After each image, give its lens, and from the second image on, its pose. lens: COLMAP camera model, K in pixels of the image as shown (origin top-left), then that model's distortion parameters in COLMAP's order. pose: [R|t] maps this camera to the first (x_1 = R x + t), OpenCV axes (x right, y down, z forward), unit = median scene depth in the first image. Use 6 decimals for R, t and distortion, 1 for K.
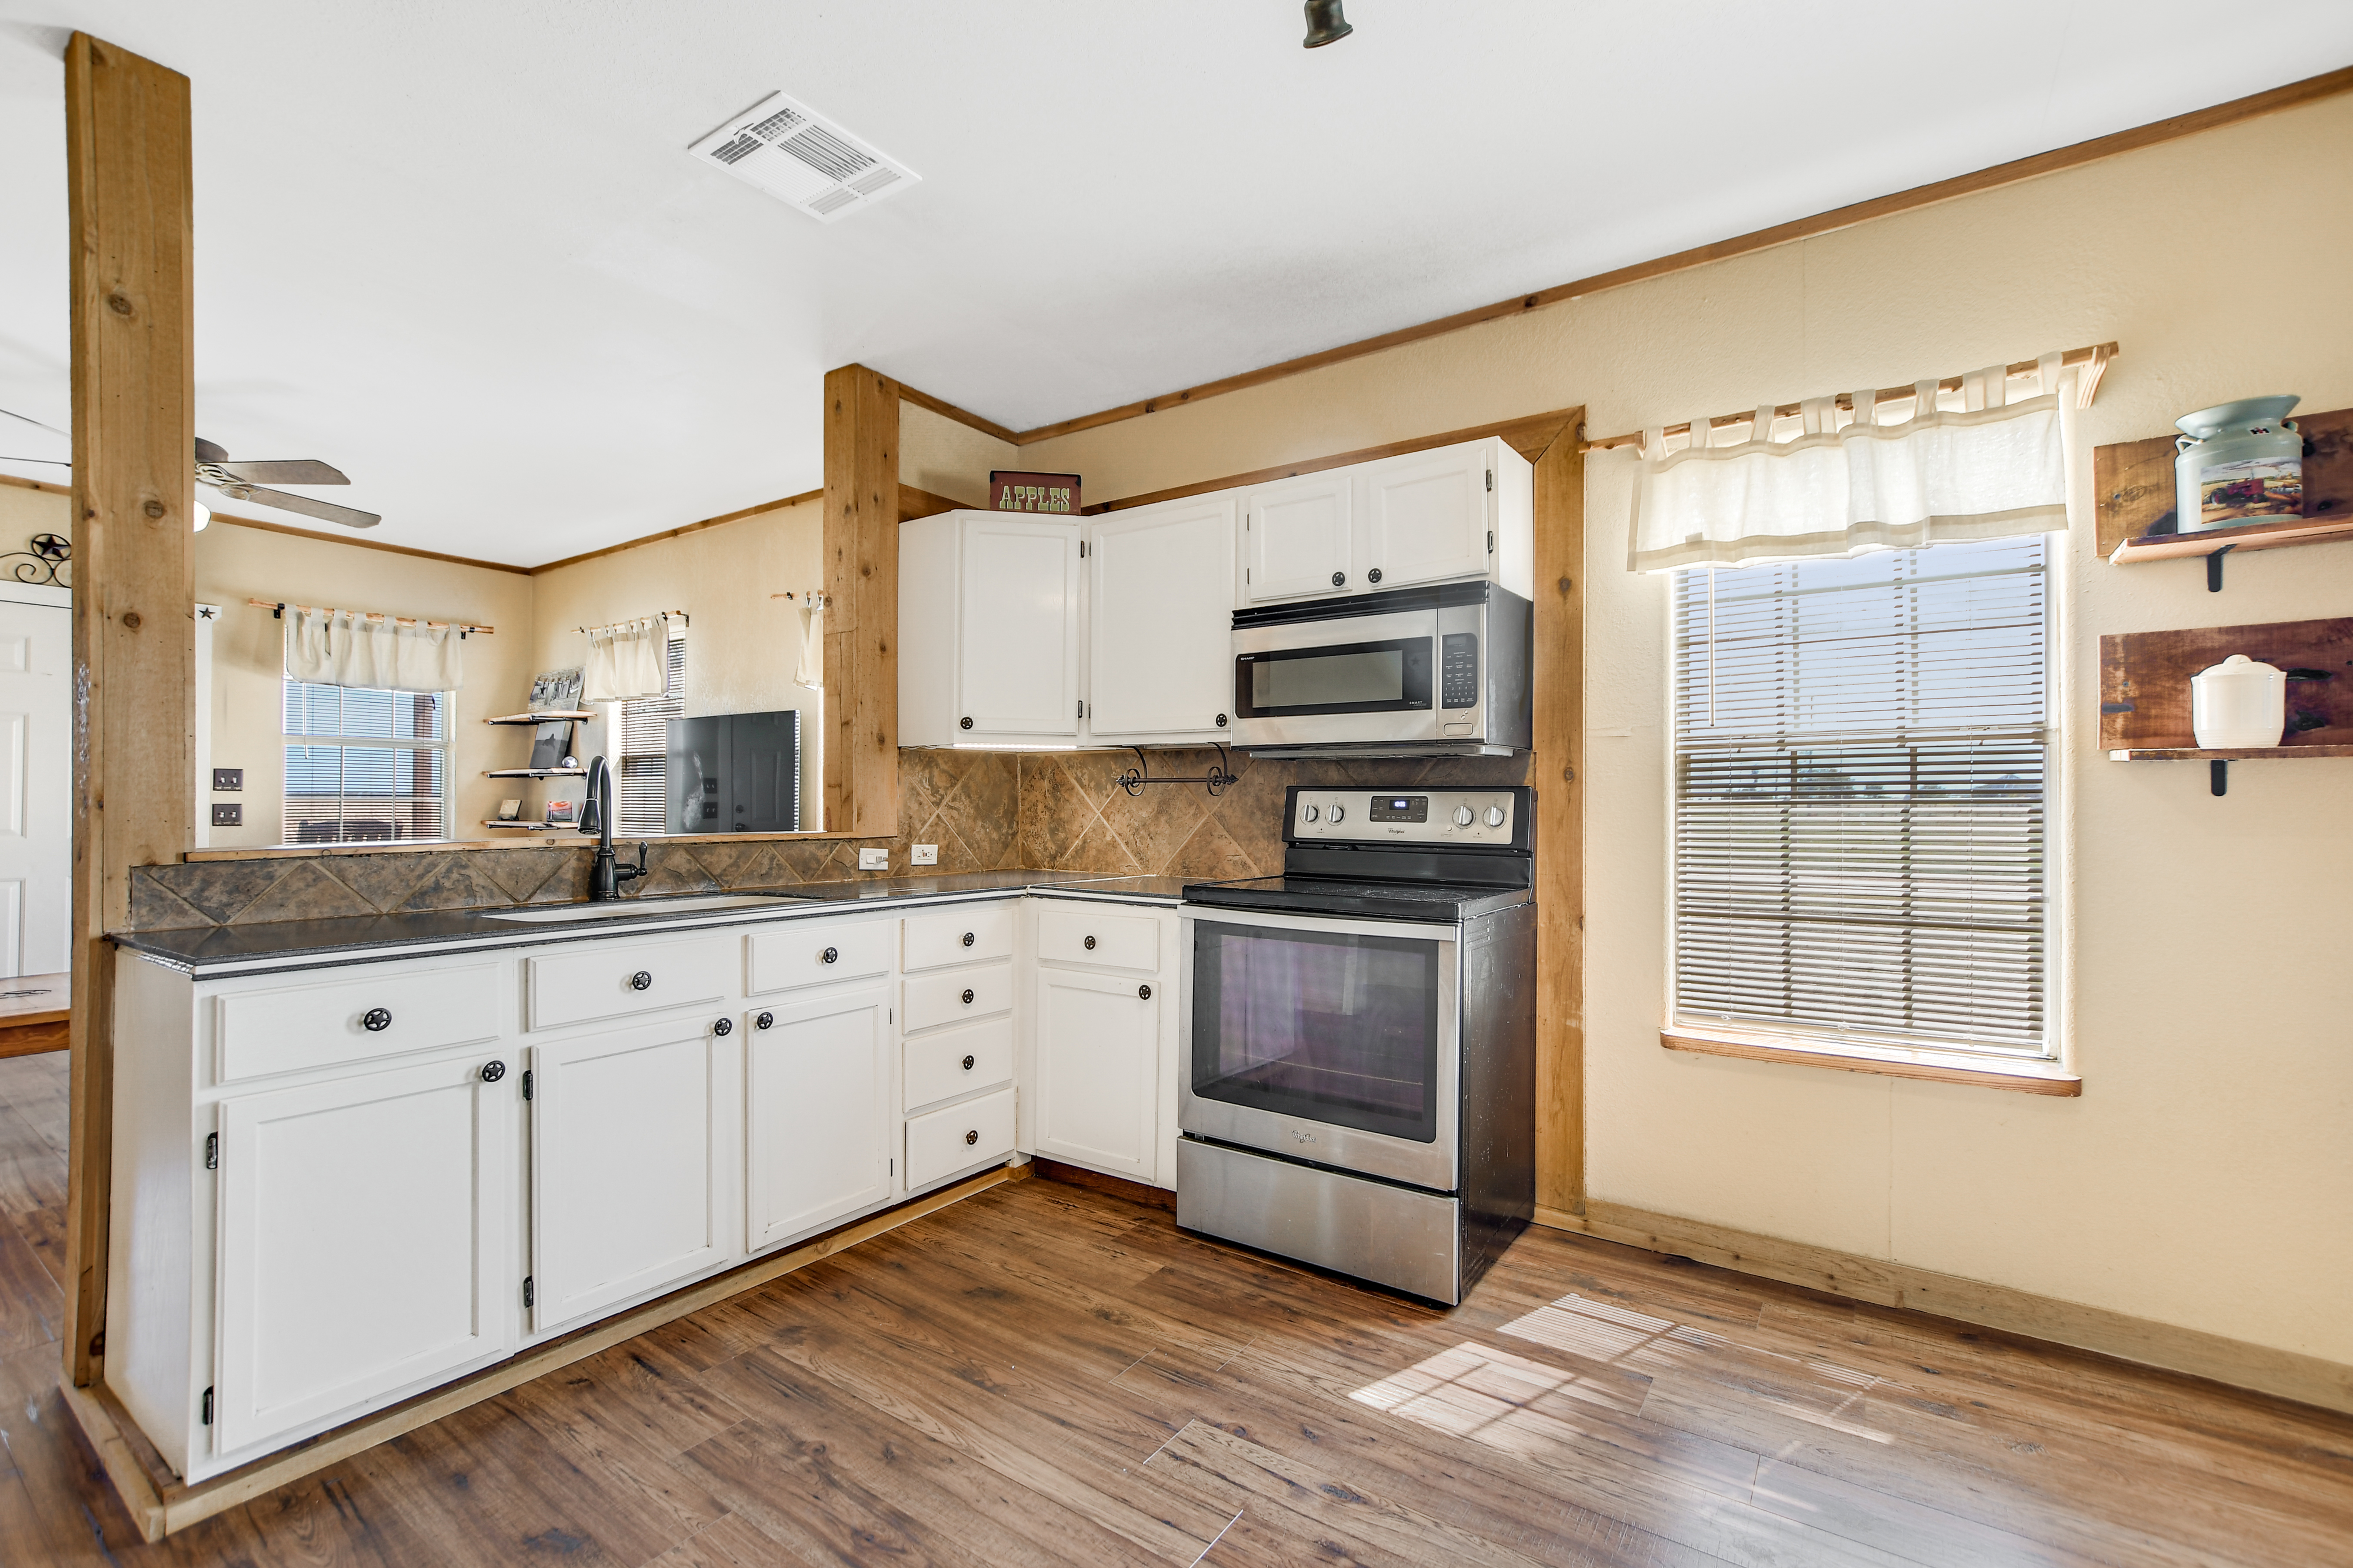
lens RADIAL K [[1024.6, 0, 1172.8], [0, 1024.6, 777.5], [0, 0, 1]] dist [-0.015429, 0.002560]
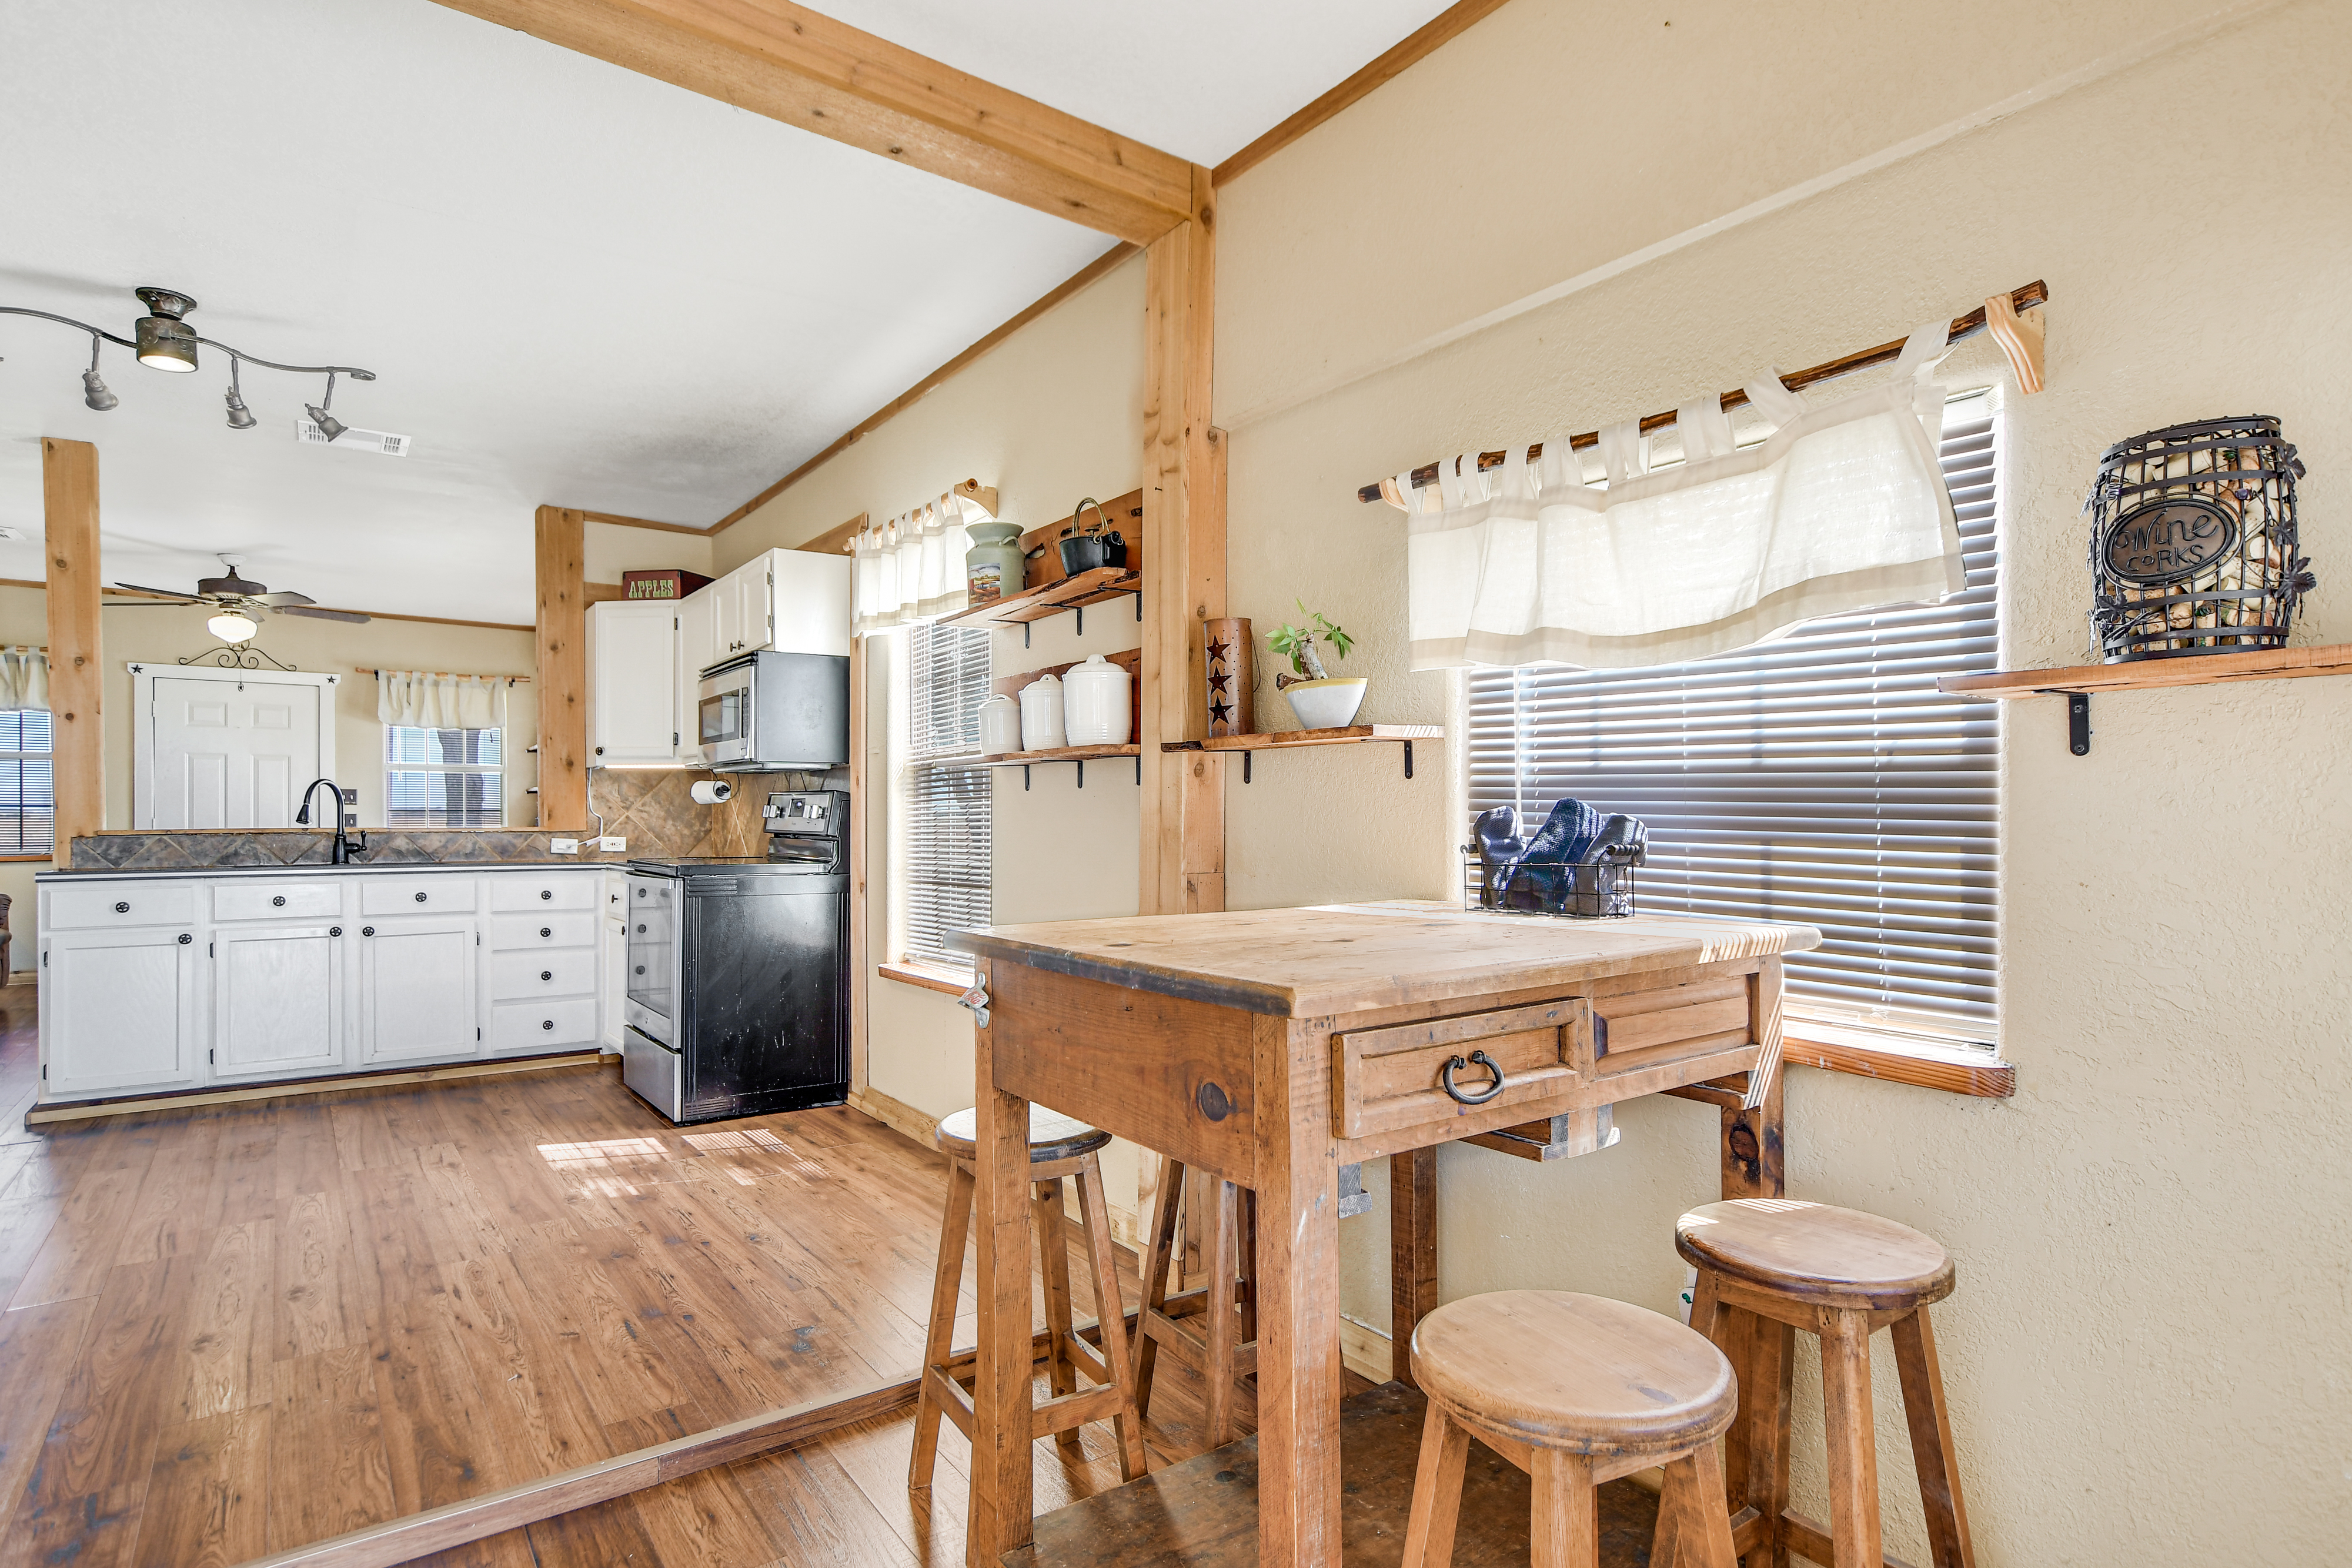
lens RADIAL K [[1194.1, 0, 1168.7], [0, 1194.1, 801.6], [0, 0, 1]] dist [-0.015504, 0.002162]
pose [[0.949307, -0.008582, -0.314233, 1.042171], [0.011721, 0.999898, 0.008101, 0.013267], [0.314132, -0.011373, 0.949311, -0.325319]]
